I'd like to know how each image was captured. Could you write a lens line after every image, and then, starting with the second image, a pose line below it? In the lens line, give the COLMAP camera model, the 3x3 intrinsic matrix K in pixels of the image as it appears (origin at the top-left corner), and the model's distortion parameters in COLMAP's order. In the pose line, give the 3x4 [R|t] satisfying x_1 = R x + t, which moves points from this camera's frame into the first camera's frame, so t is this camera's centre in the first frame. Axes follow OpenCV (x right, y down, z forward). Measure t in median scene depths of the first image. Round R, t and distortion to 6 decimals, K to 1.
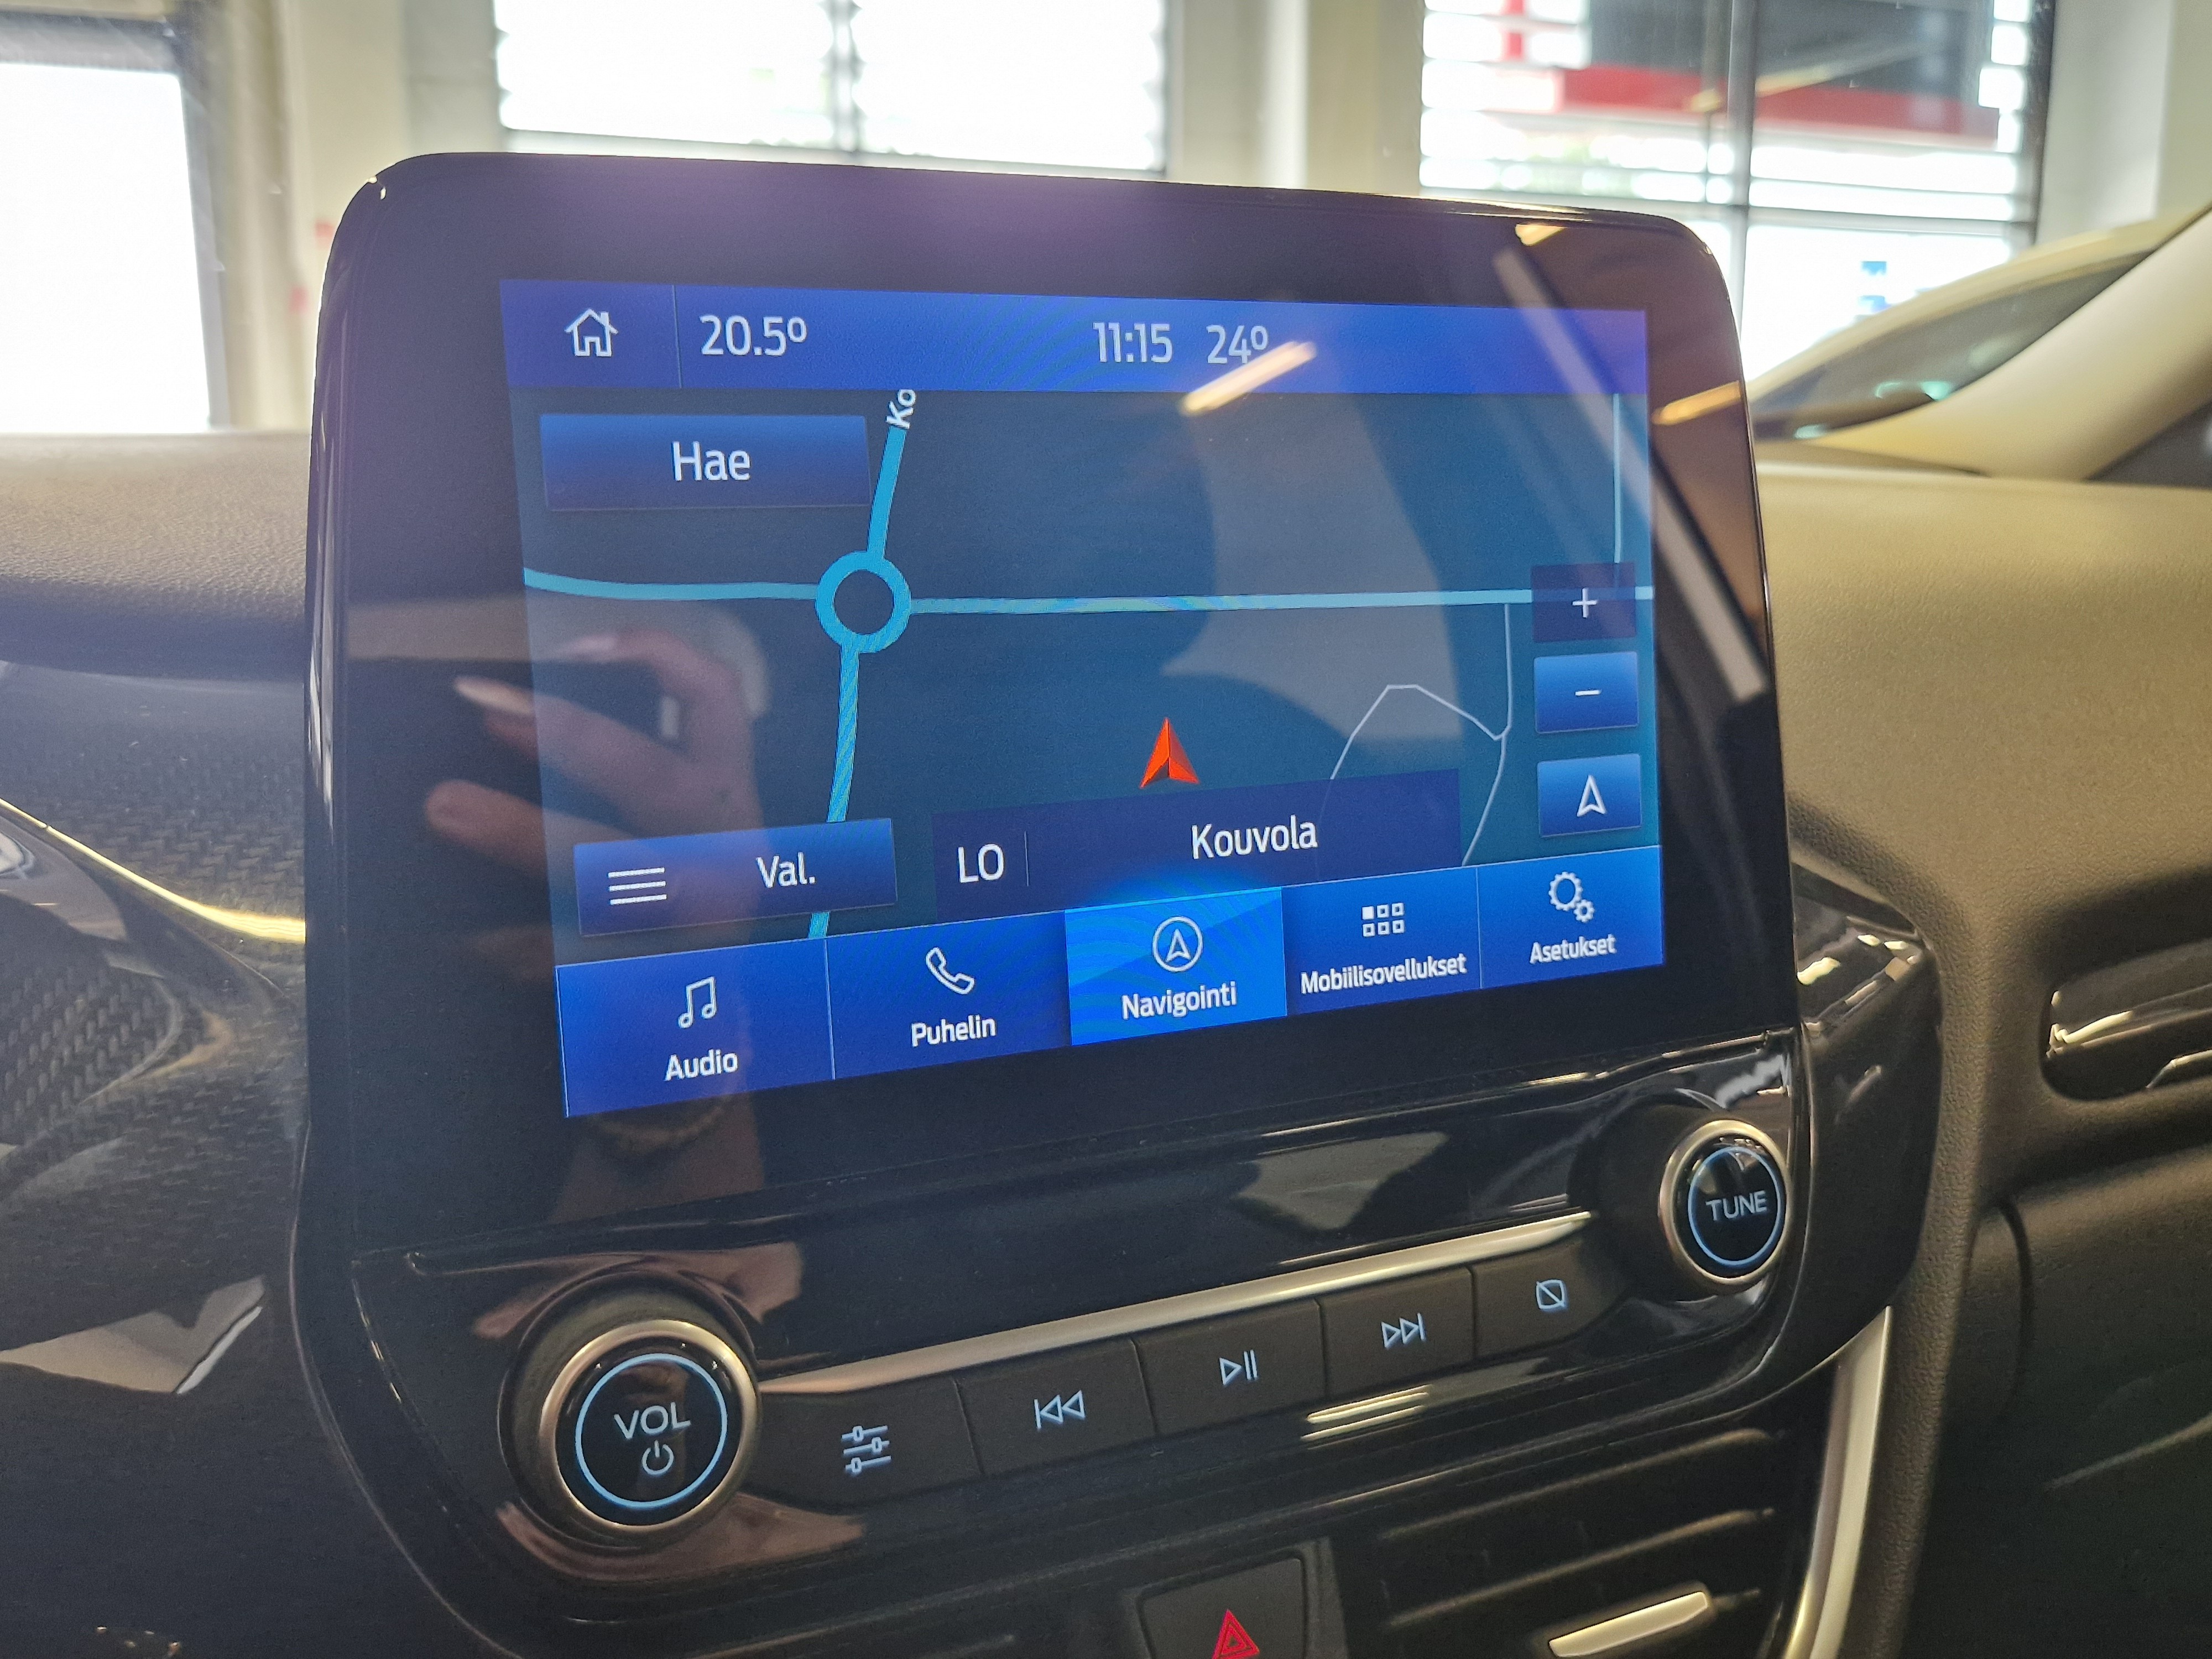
lens RADIAL K [[1920.8, 0, 1106.0], [0, 1920.8, 829.5], [0, 0, 1]] dist [0.038244, -0.013498]
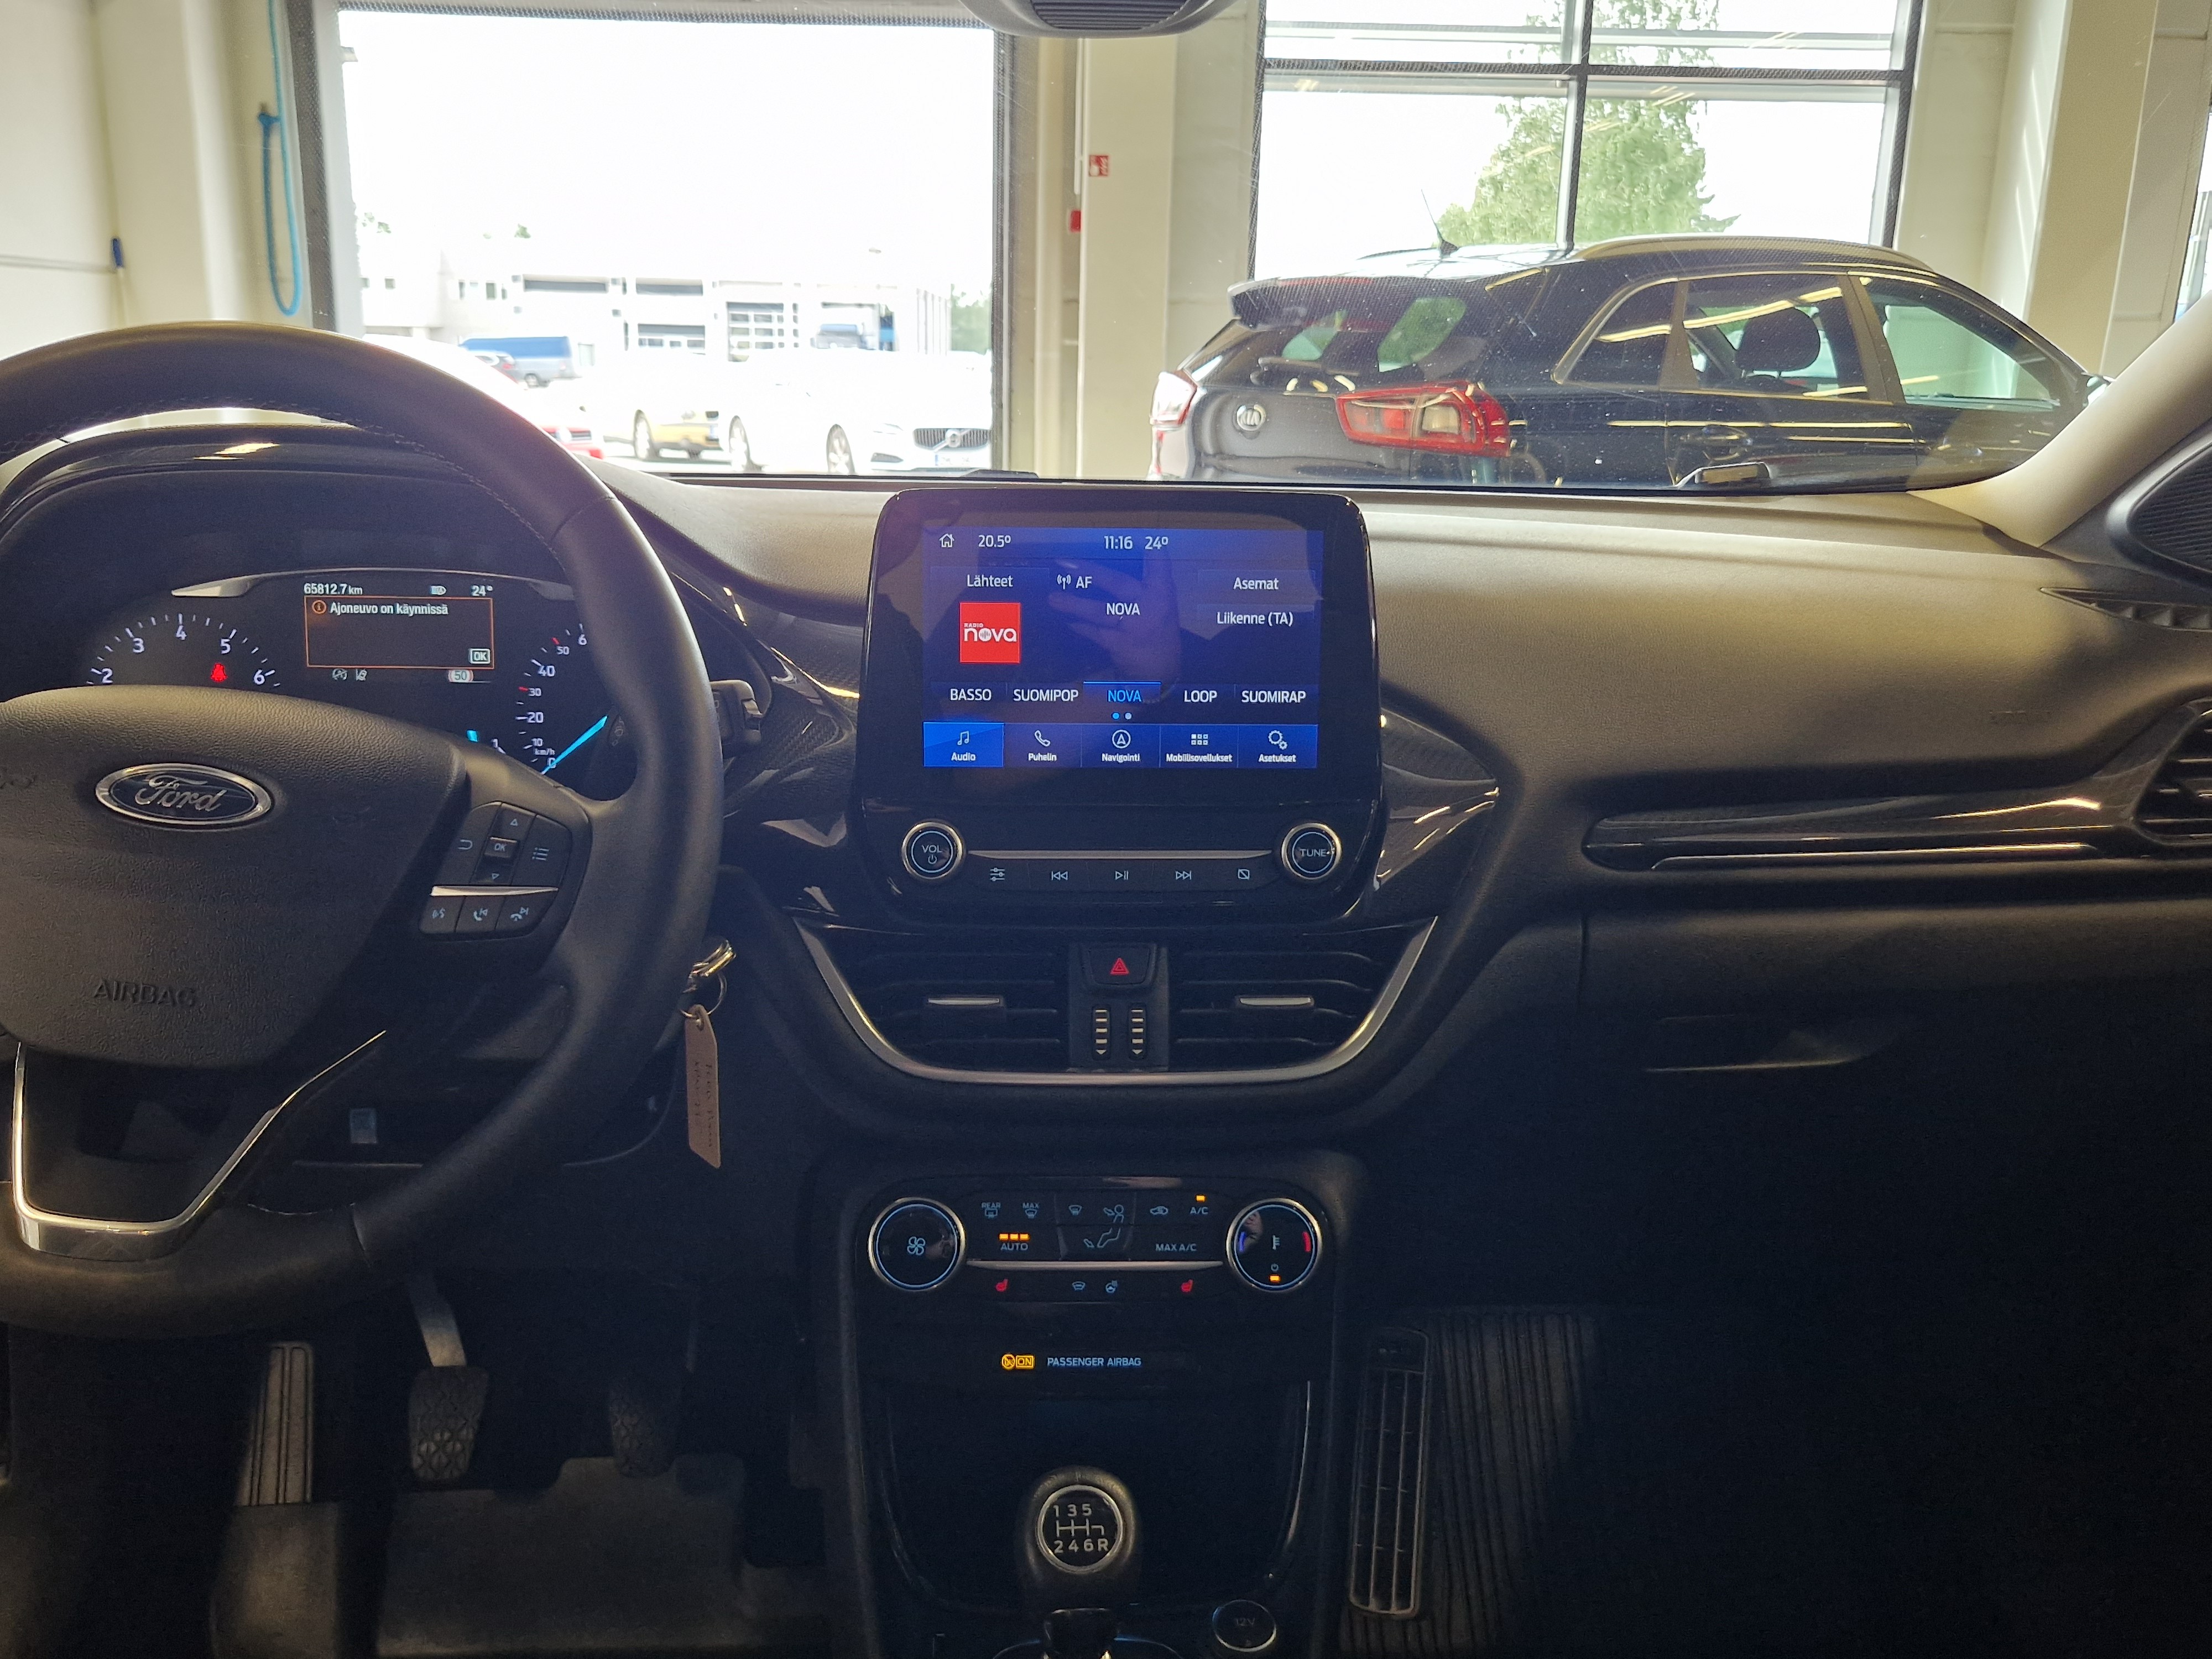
lens RADIAL K [[1902.3, 0, 1106.0], [0, 1902.3, 829.5], [0, 0, 1]] dist [0.214126, -0.003992]
pose [[0.932273, 0.124637, -0.339608, 1.057330], [-0.093330, 0.989861, 0.107076, -0.119359], [0.349510, -0.068128, 0.934453, -1.841615]]
